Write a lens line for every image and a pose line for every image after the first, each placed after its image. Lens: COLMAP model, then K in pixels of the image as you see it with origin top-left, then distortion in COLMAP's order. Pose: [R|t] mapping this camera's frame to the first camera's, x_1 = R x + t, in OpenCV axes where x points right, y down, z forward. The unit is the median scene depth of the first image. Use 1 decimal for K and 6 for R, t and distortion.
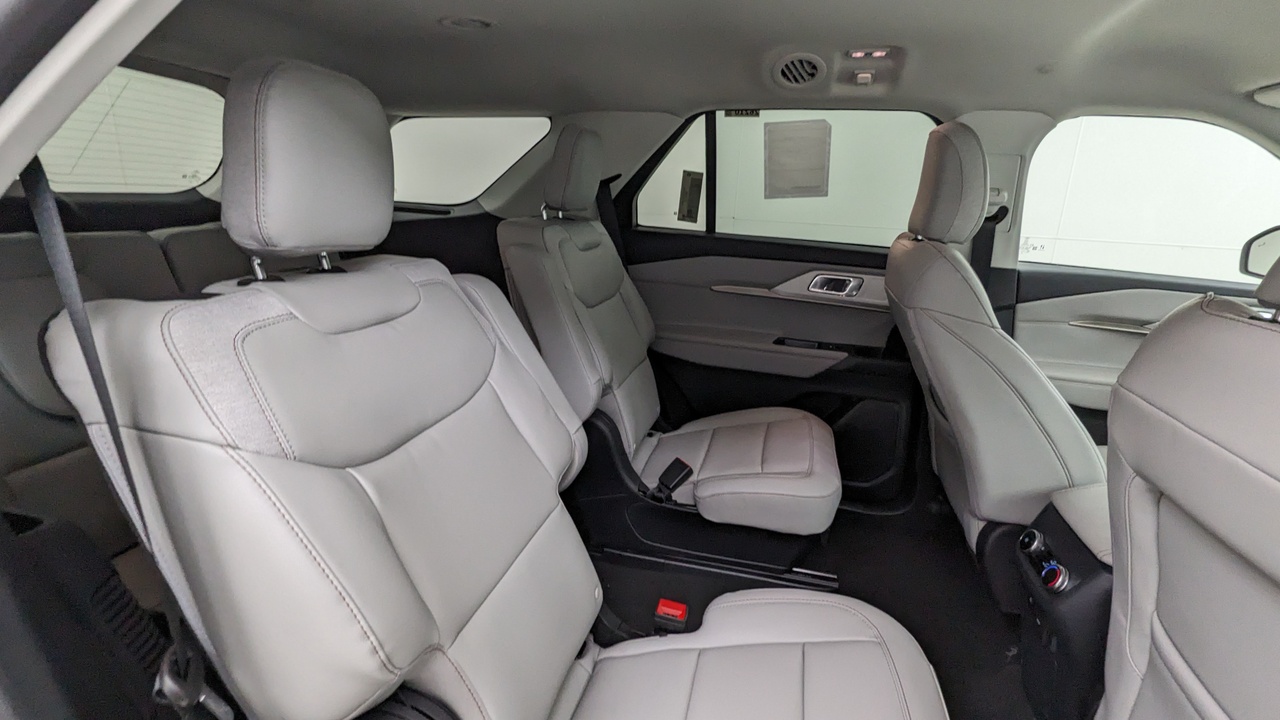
lens RADIAL K [[614.8, 0, 640.0], [0, 614.8, 360.0], [0, 0, 1]] dist [-0.001629, -0.000746]
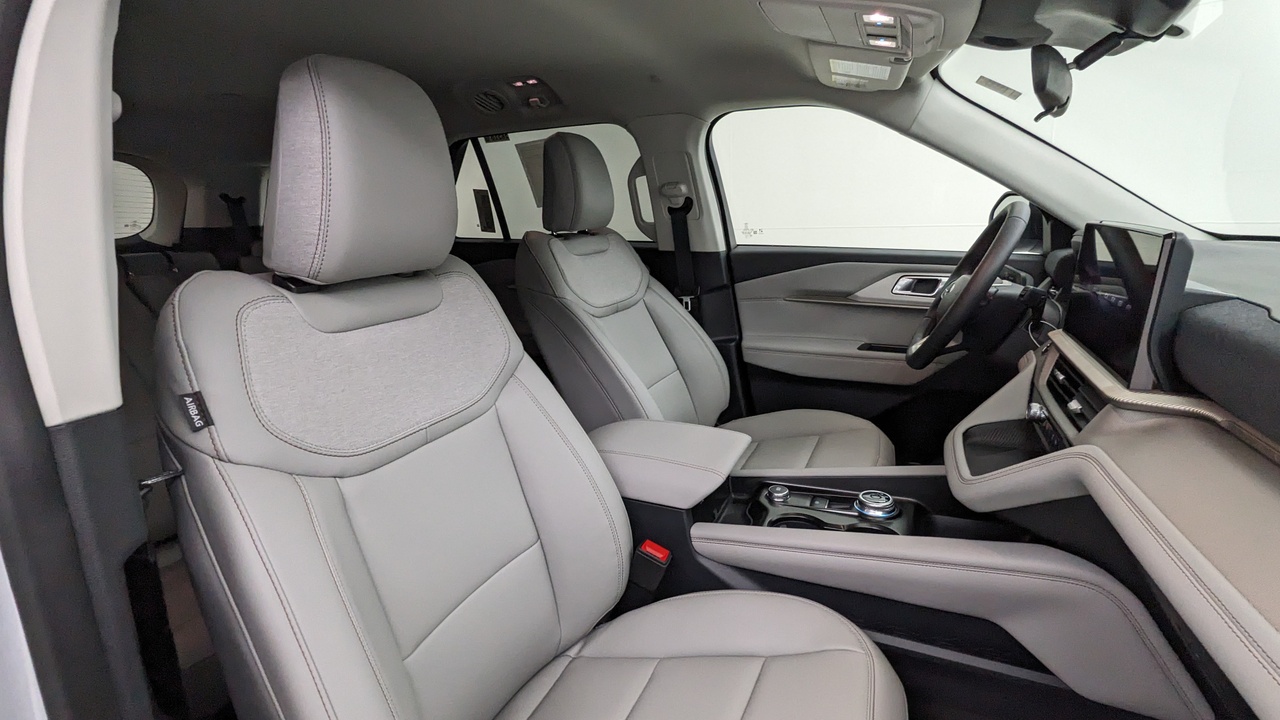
lens RADIAL K [[614.8, 0, 640.0], [0, 614.8, 360.0], [0, 0, 1]] dist [-0.001629, -0.000746]
pose [[0.982453, -0.034311, -0.183325, 0.641906], [0.027646, 0.998865, -0.038789, 0.082560], [0.184448, 0.033040, 0.982287, -0.106321]]
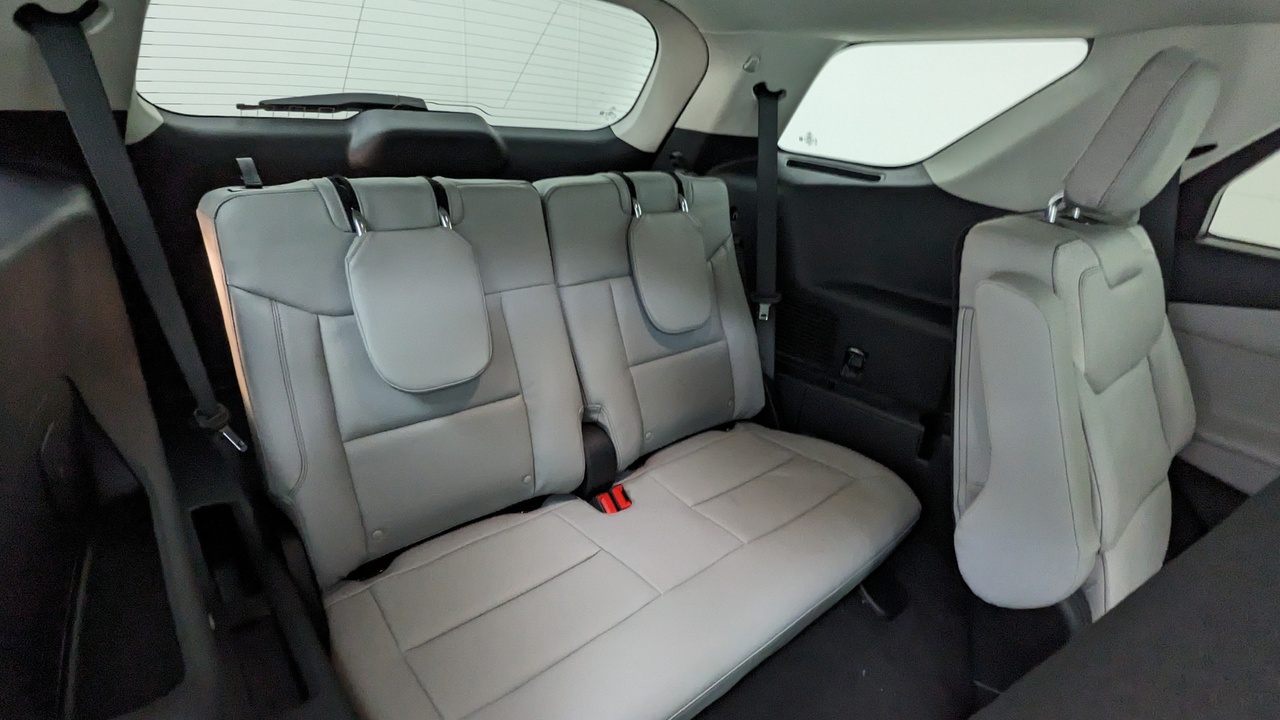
lens RADIAL K [[614.8, 0, 640.0], [0, 614.8, 360.0], [0, 0, 1]] dist [-0.001629, -0.000746]
pose [[0.809152, 0.254934, -0.529416, -0.113344], [-0.203792, 0.966813, 0.154084, -0.099529], [0.551127, -0.016787, 0.834252, 0.266231]]
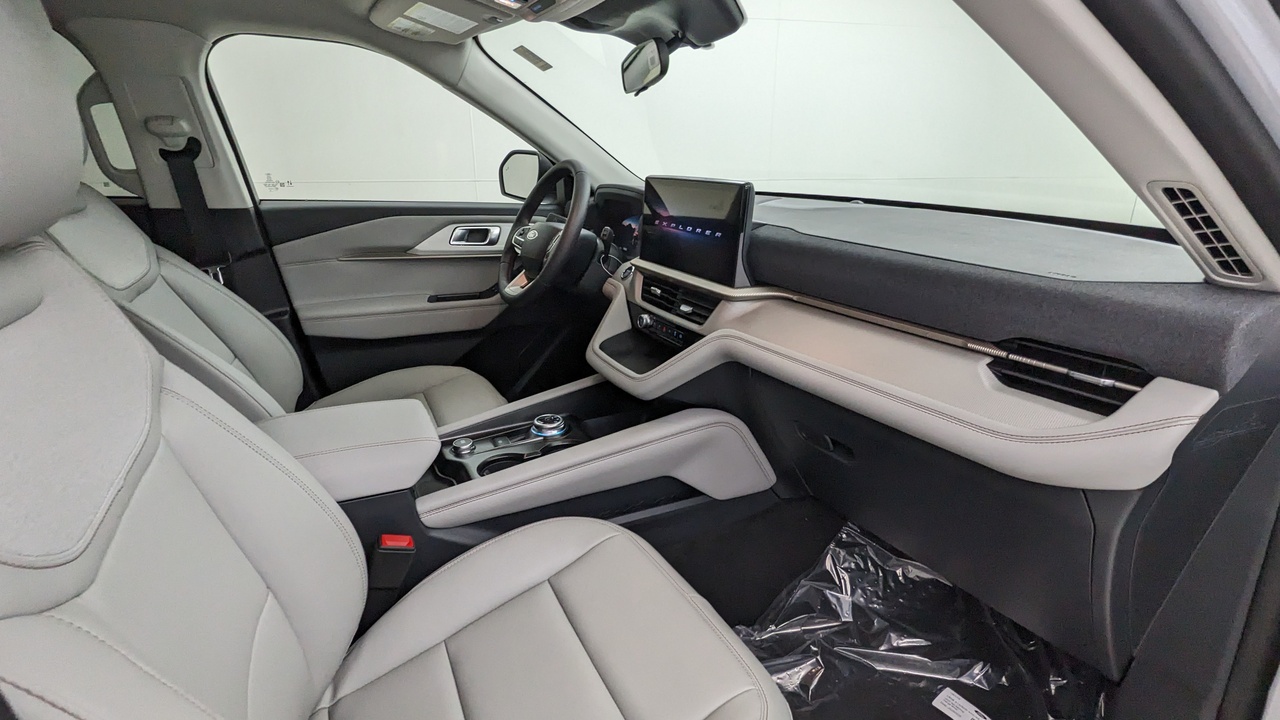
lens RADIAL K [[614.8, 0, 640.0], [0, 614.8, 360.0], [0, 0, 1]] dist [-0.001629, -0.000746]
pose [[0.754647, -0.240718, 0.610379, 0.423666], [0.202303, 0.970312, 0.132547, 0.064299], [-0.624165, 0.023455, 0.780941, -0.066701]]
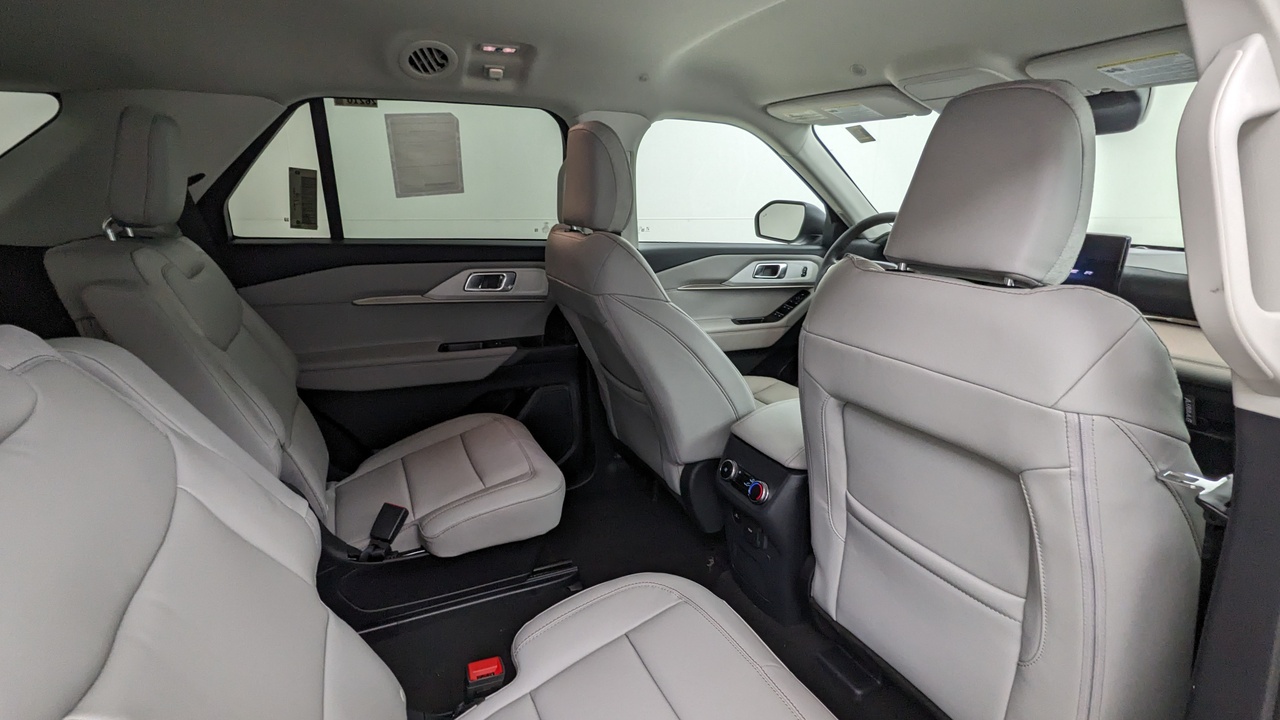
lens RADIAL K [[614.8, 0, 640.0], [0, 614.8, 360.0], [0, 0, 1]] dist [-0.001629, -0.000746]
pose [[0.774044, -0.200457, 0.600560, -0.121268], [0.193610, 0.978058, 0.076921, -0.029498], [-0.602802, 0.056735, 0.795871, 0.077280]]
